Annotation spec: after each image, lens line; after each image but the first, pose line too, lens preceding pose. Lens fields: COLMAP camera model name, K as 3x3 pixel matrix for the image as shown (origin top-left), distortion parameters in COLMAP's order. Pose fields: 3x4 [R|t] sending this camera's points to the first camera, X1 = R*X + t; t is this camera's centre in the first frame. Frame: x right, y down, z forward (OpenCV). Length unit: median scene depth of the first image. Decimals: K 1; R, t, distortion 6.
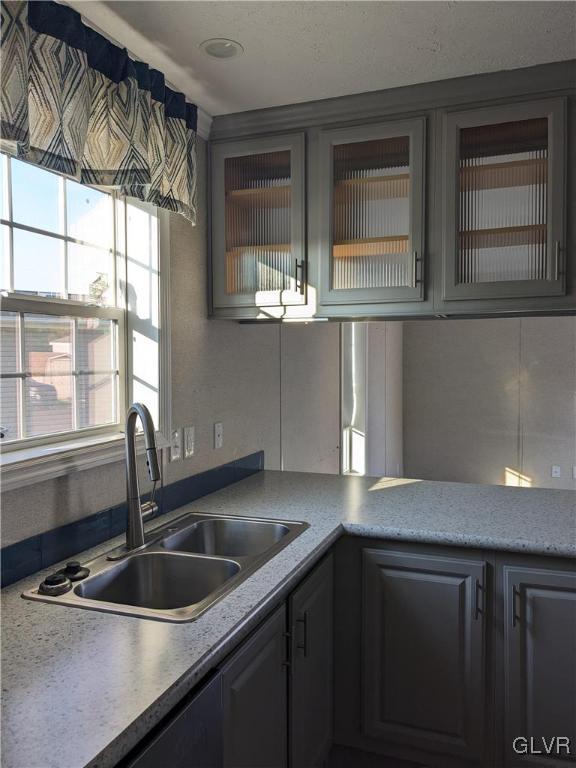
lens RADIAL K [[605.2, 0, 279.9], [0, 605.2, 385.2], [0, 0, 1]] dist [0.055118, -0.089770]
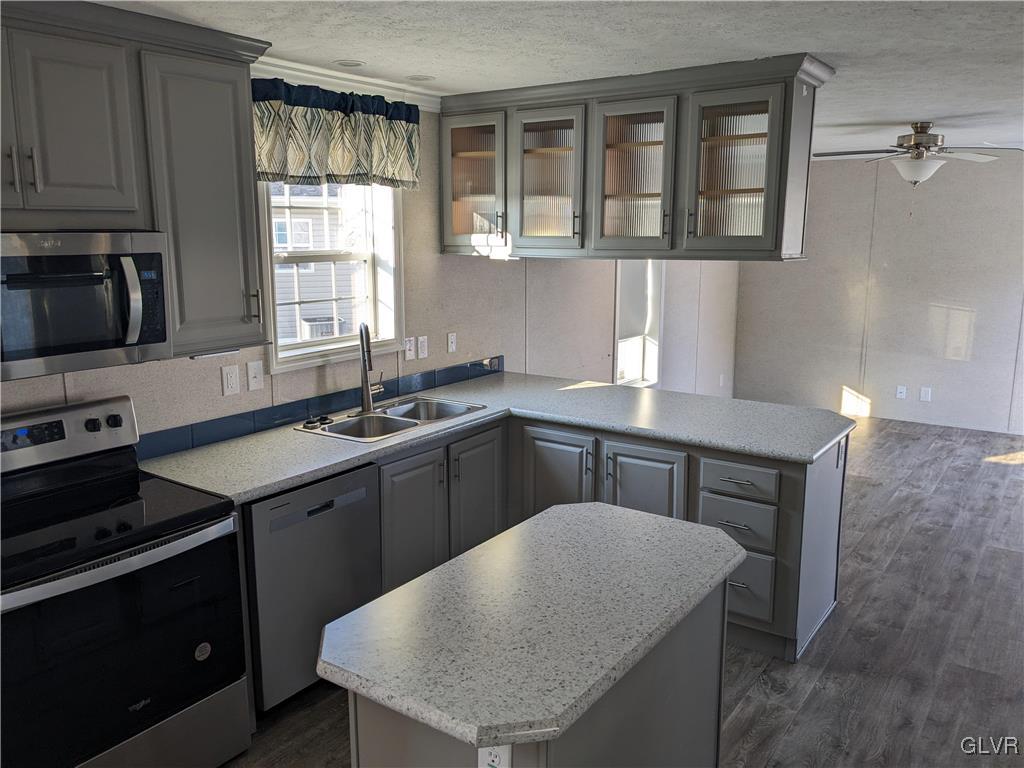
lens RADIAL K [[806.9, 0, 511.9], [0, 806.9, 385.7], [0, 0, 1]] dist [0.055118, -0.089770]
pose [[0.971105, 0.050756, -0.233192, 0.564570], [-0.015286, 0.988345, 0.151462, -0.117143], [0.238162, -0.143521, 0.960563, -0.848267]]
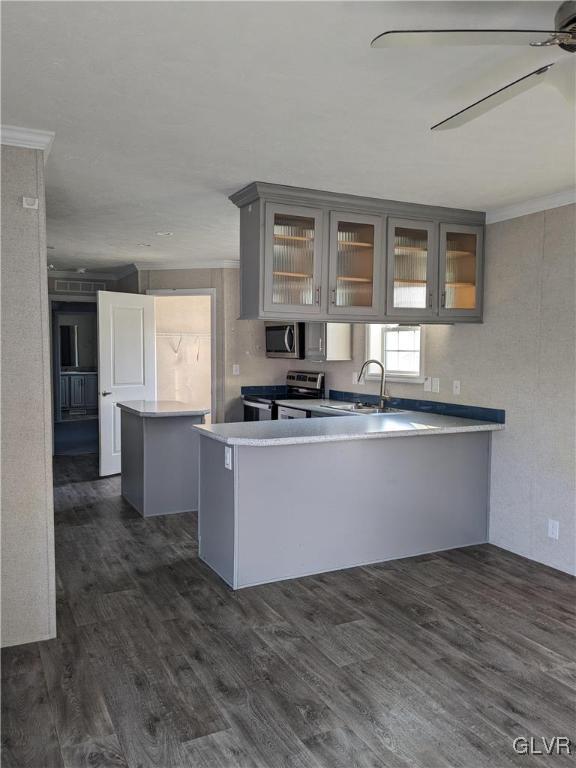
lens RADIAL K [[605.2, 0, 279.3], [0, 605.2, 389.6], [0, 0, 1]] dist [0.055118, -0.089770]
pose [[-0.672422, 0.051233, -0.738393, 2.108581], [-0.033799, 0.994436, 0.099777, -0.098456], [0.739396, 0.092049, -0.666949, 2.382532]]
